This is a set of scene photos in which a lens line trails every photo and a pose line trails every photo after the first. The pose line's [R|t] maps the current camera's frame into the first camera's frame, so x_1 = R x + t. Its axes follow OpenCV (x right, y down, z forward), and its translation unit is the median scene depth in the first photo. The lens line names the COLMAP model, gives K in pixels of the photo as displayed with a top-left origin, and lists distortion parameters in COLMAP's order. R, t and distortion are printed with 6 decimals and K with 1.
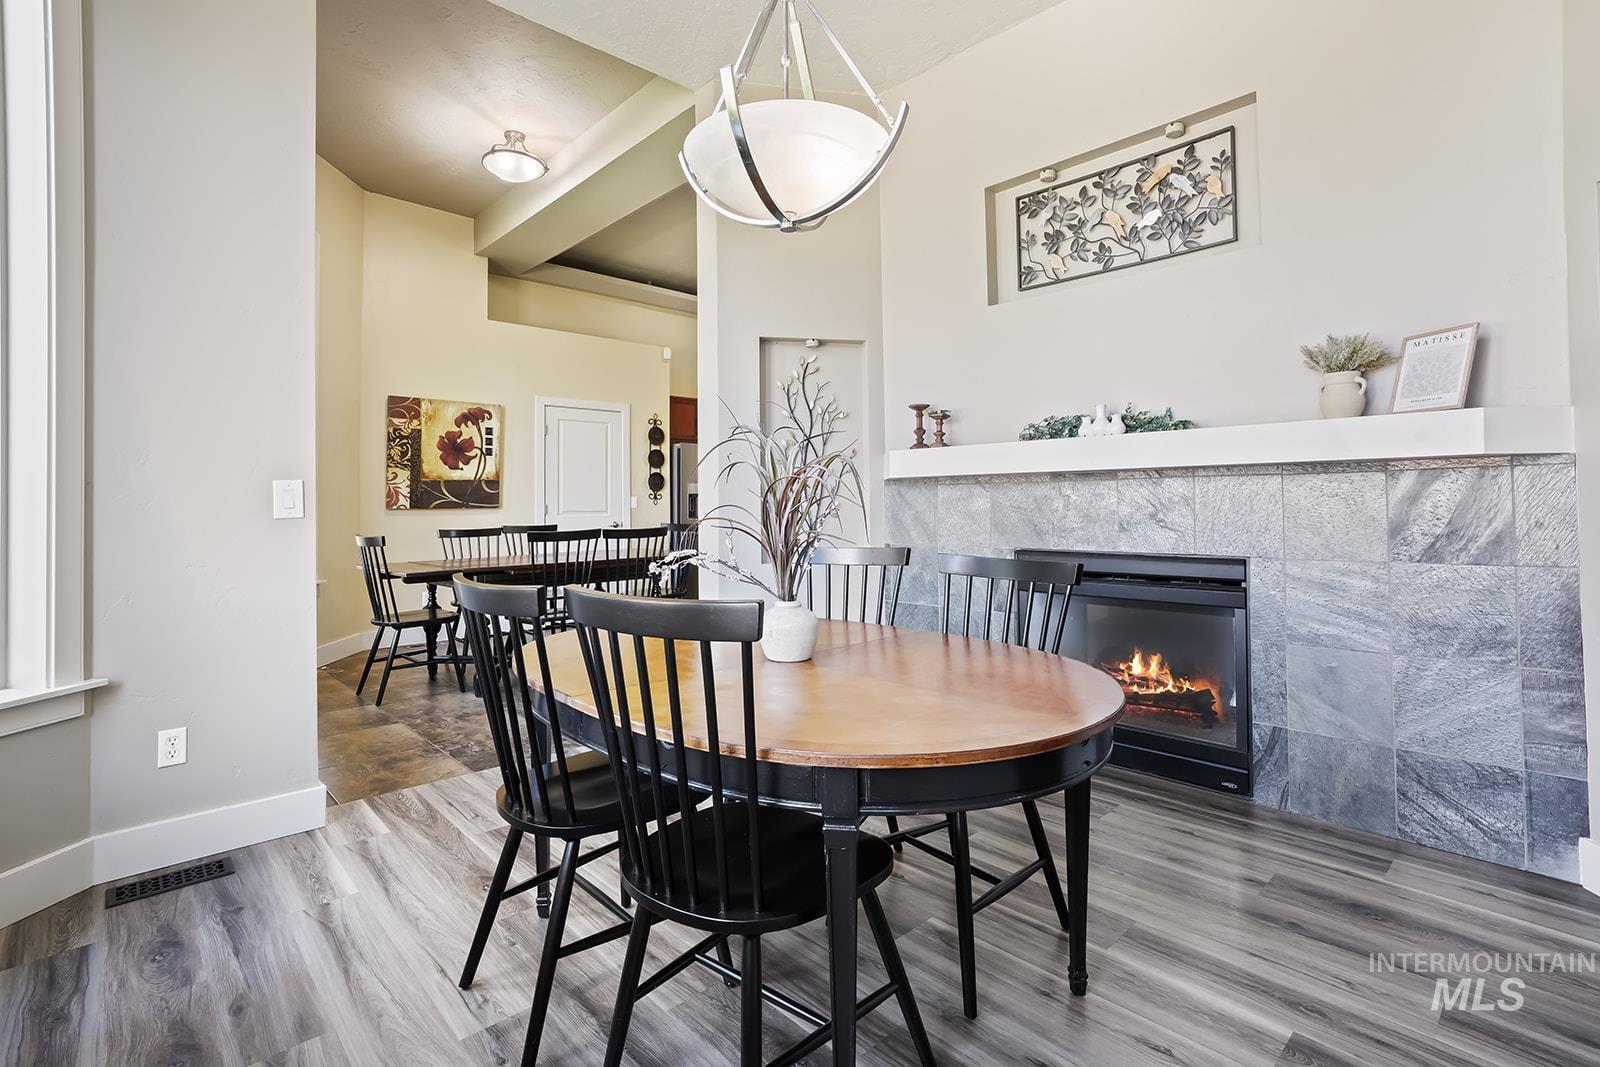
lens RADIAL K [[734.8, 0, 829.4], [0, 734.8, 498.7], [0, 0, 1]] dist [-0.067567, -0.000504]
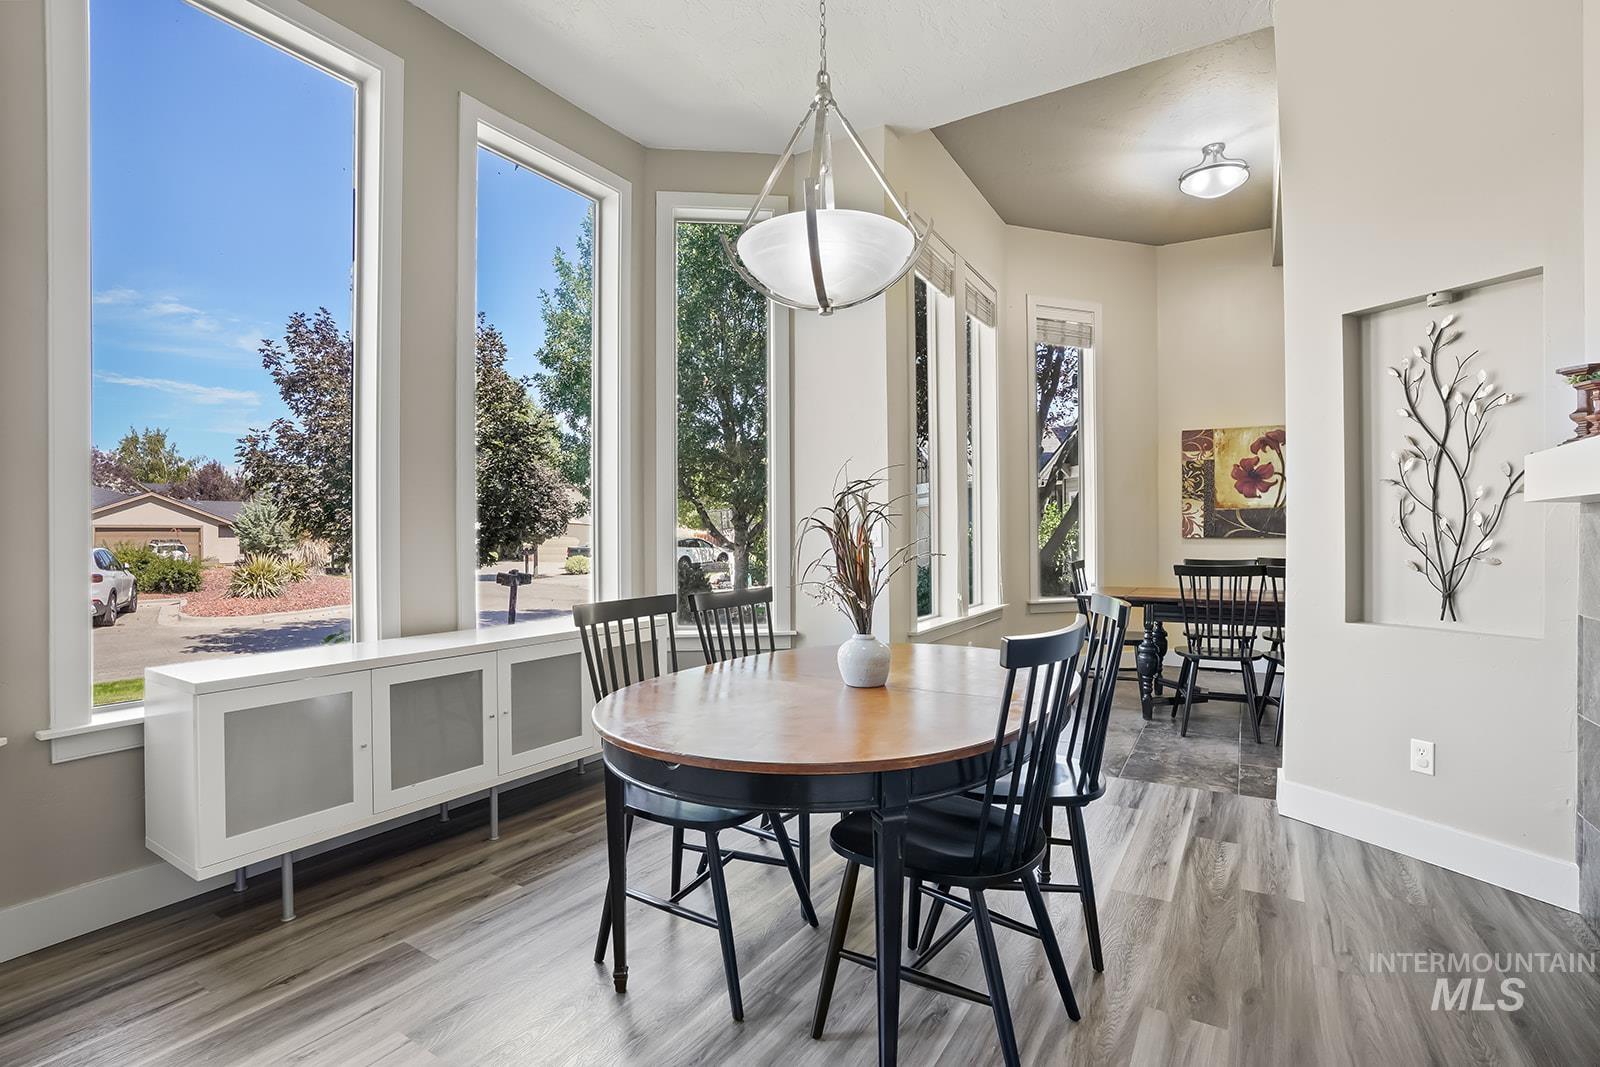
lens RADIAL K [[746.5, 0, 800.0], [0, 746.5, 533.5], [0, 0, 1]] dist [-0.062622, 0.024587]
pose [[0.240771, 0.010030, -0.970530, 0.462307], [0.006687, 0.999906, 0.011993, -0.013351], [0.970559, -0.009378, 0.240681, 0.281765]]
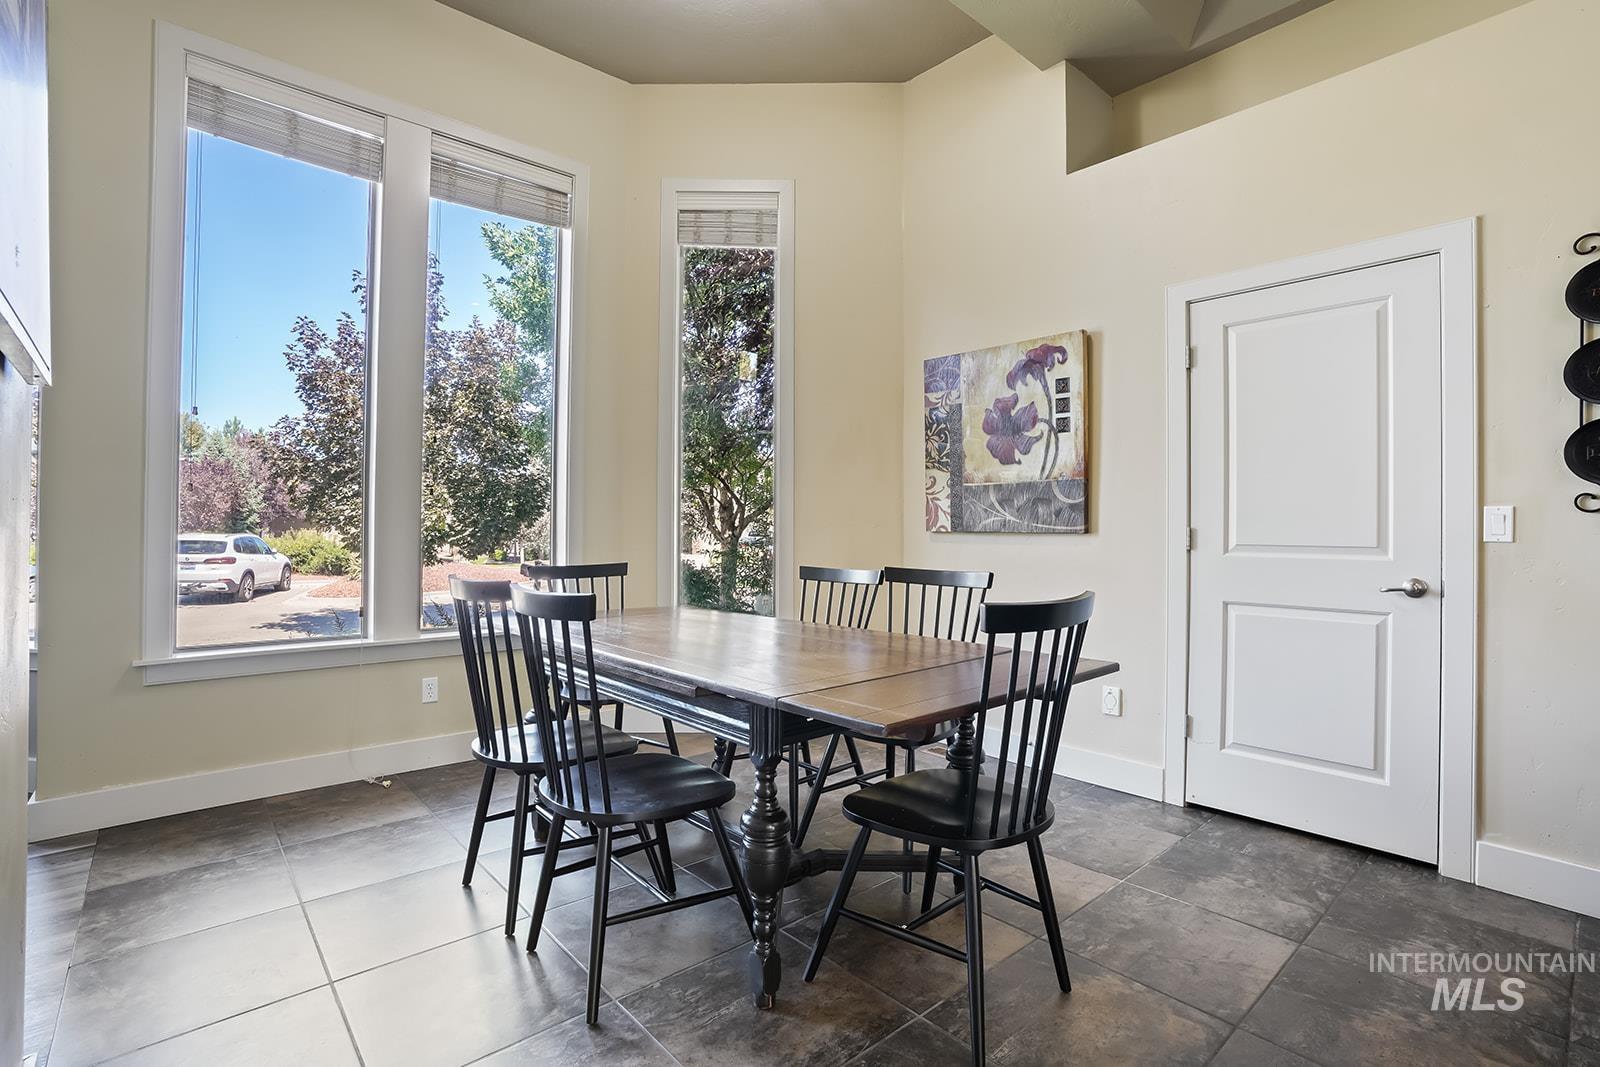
lens RADIAL K [[746.5, 0, 800.0], [0, 746.5, 533.5], [0, 0, 1]] dist [-0.062622, 0.024587]
pose [[-0.071955, 0.006738, -0.997385, 0.120149], [-0.007435, 0.999946, 0.007292, 0.017405], [0.997380, 0.007940, -0.071901, 1.412122]]
